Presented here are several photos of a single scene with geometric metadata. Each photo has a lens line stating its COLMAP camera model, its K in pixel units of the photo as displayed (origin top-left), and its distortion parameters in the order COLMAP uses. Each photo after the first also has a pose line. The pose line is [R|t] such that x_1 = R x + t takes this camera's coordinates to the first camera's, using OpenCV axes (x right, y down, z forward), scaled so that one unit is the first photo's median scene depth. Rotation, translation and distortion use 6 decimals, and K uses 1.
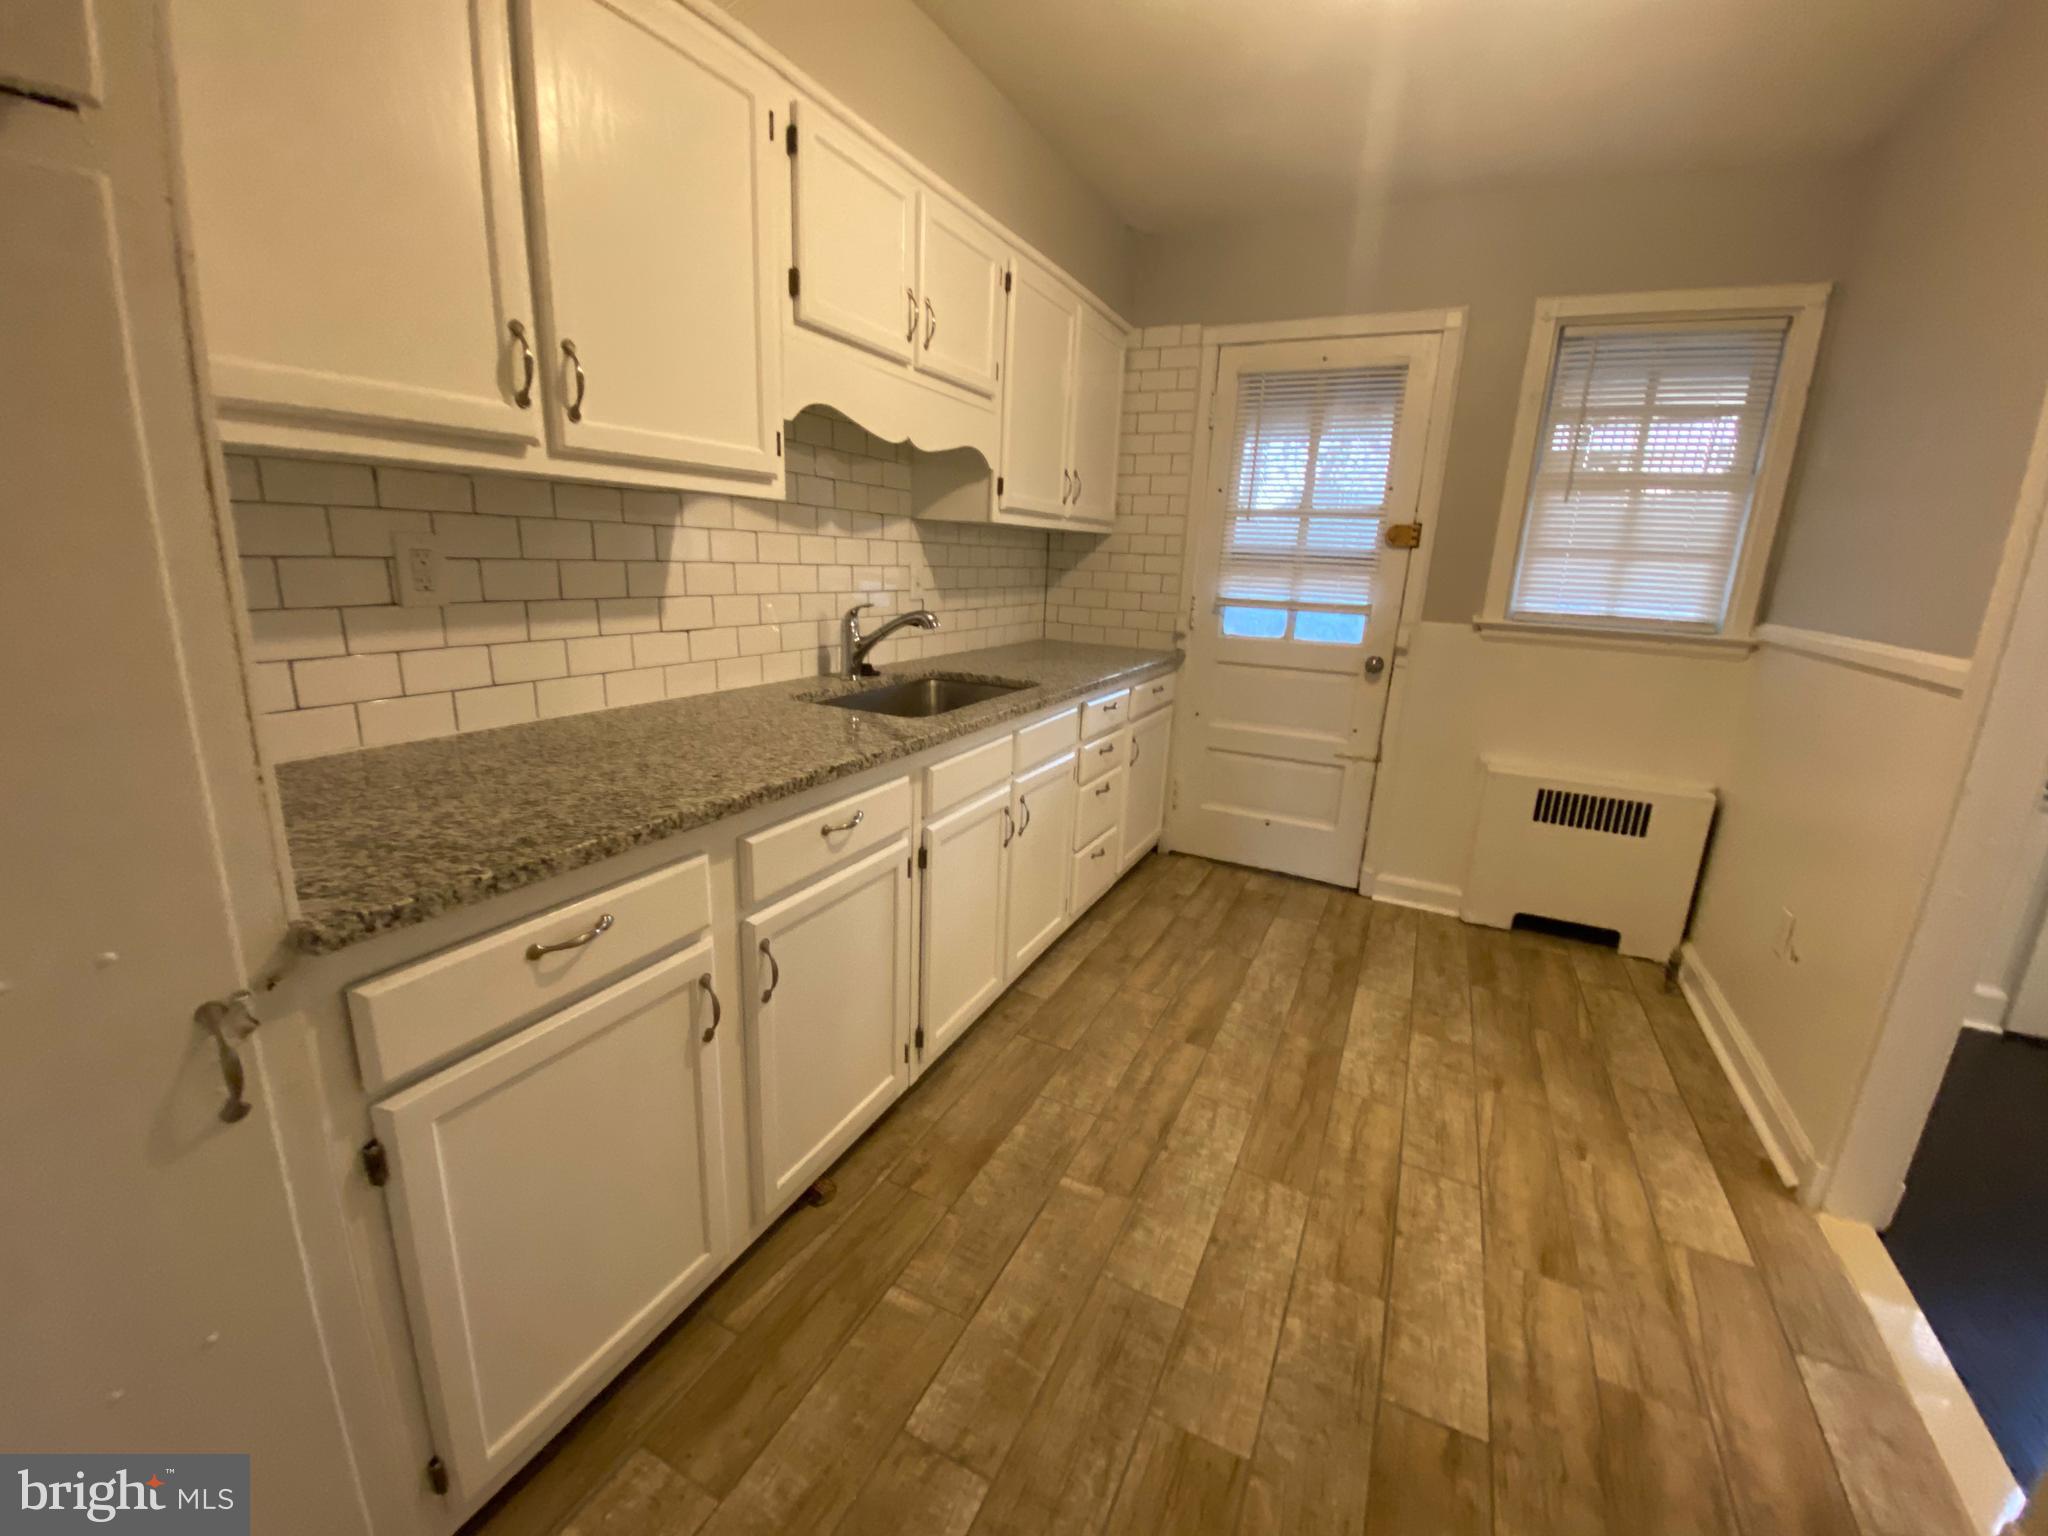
lens RADIAL K [[860.5, 0, 1017.4], [0, 860.5, 778.9], [0, 0, 1]] dist [0.048521, -0.041355]
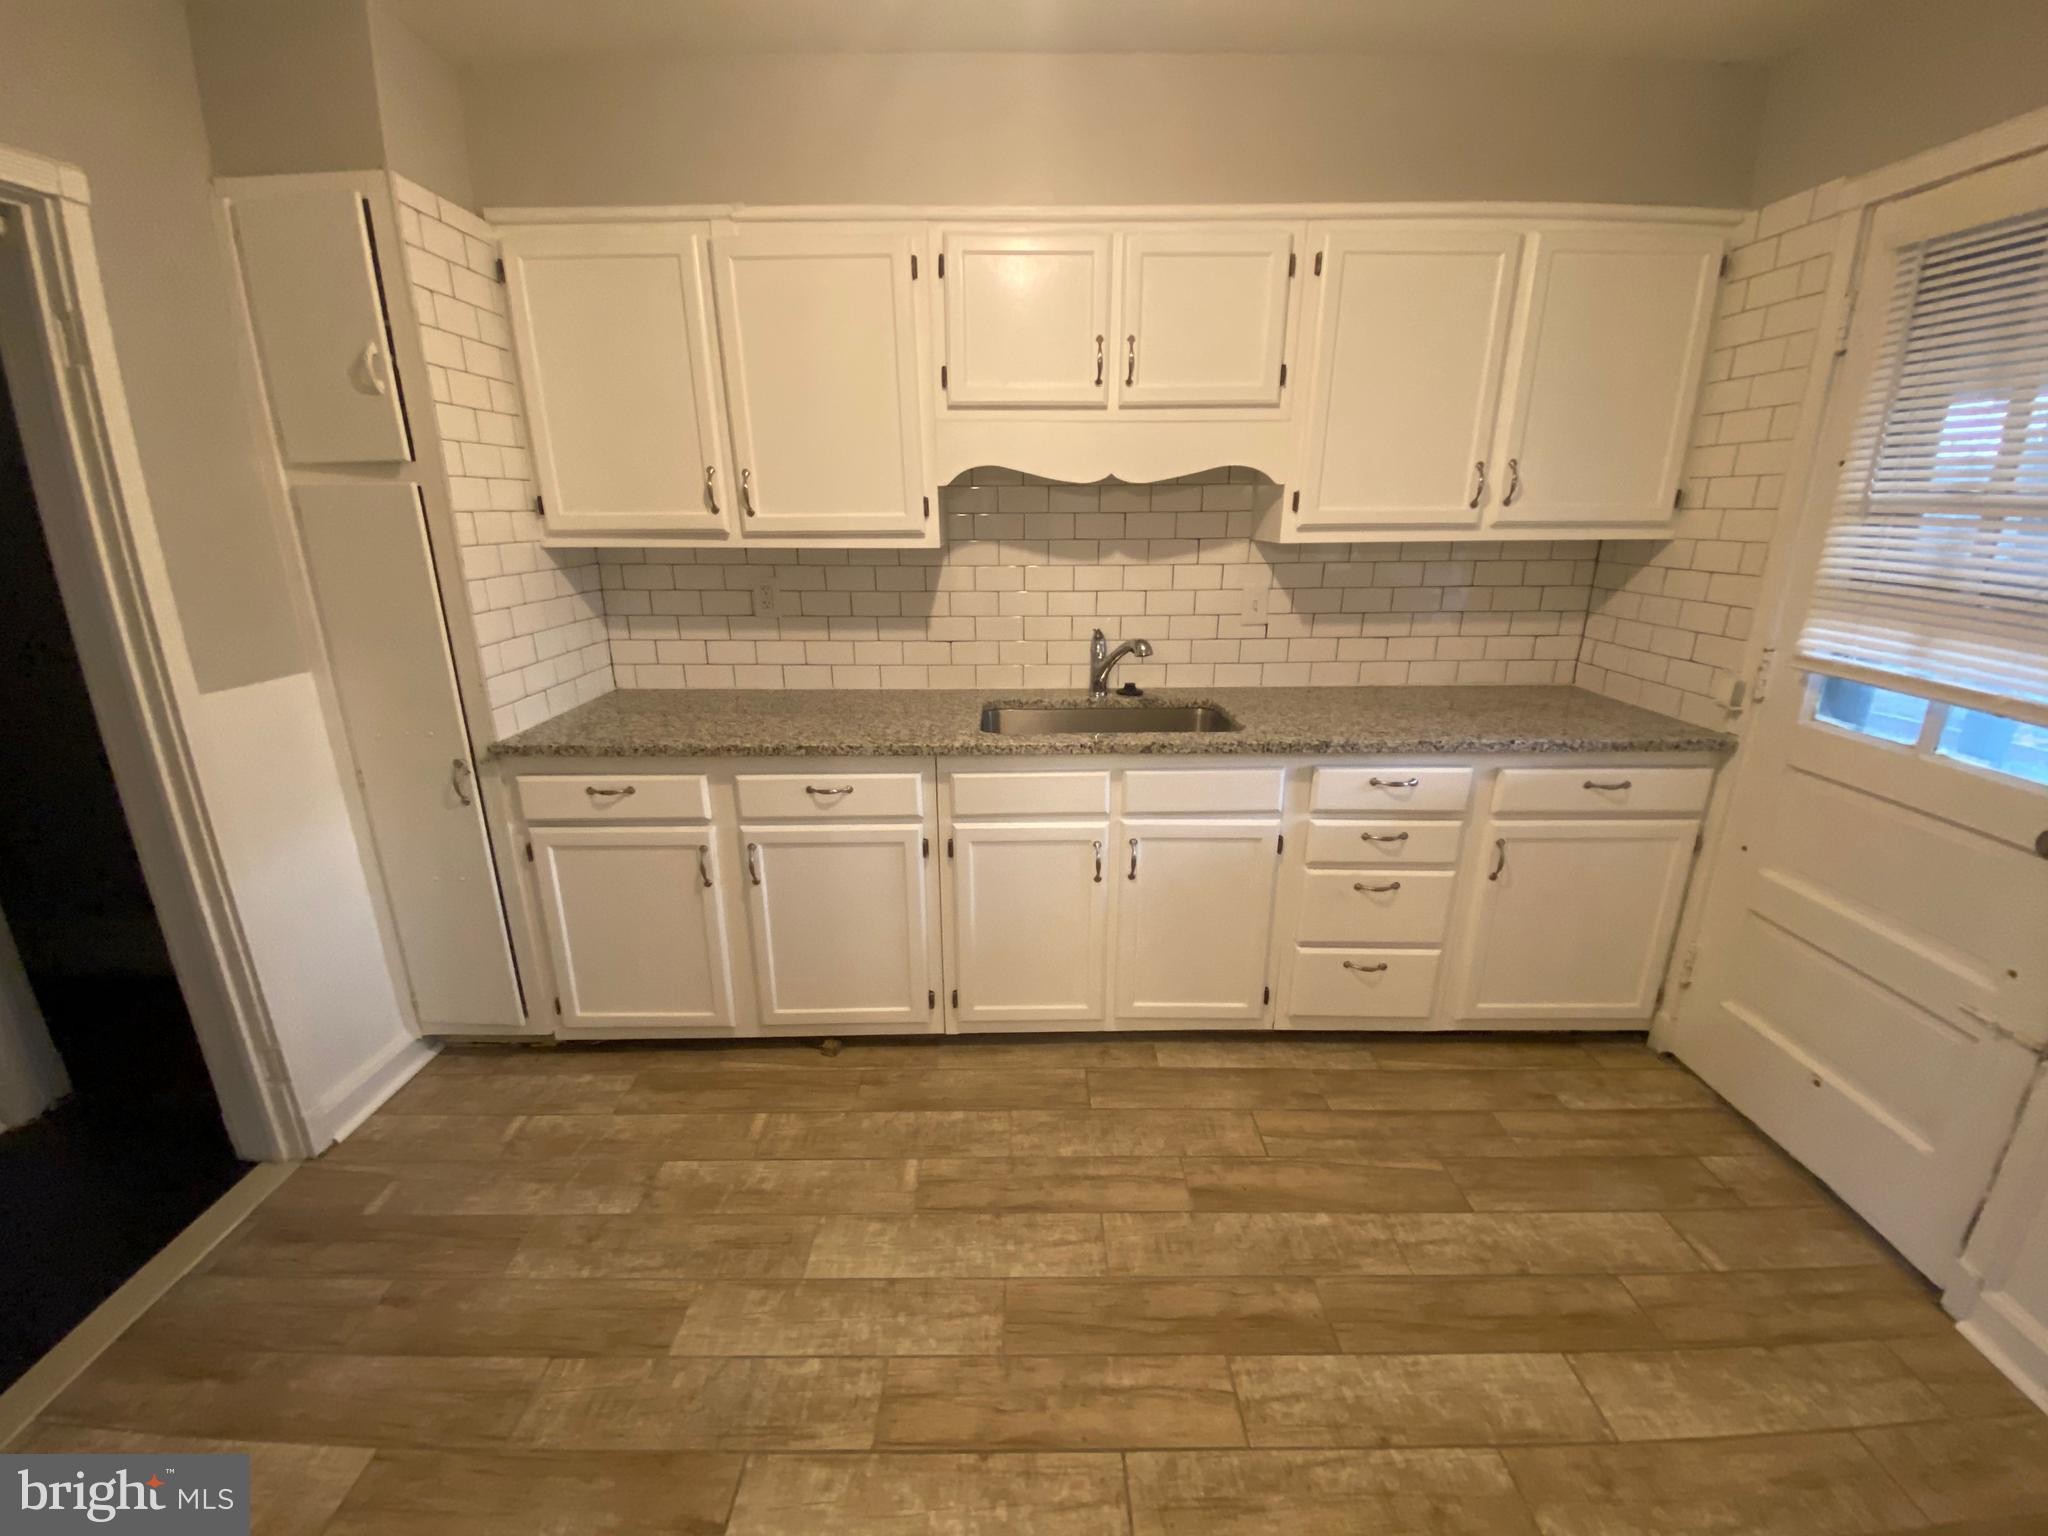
lens RADIAL K [[860.5, 0, 1017.4], [0, 860.5, 778.9], [0, 0, 1]] dist [0.048521, -0.041355]
pose [[0.410991, 0.221659, -0.884281, 0.844317], [-0.207366, 0.967294, 0.146088, -0.170362], [0.887742, 0.123329, 0.443514, 0.491033]]
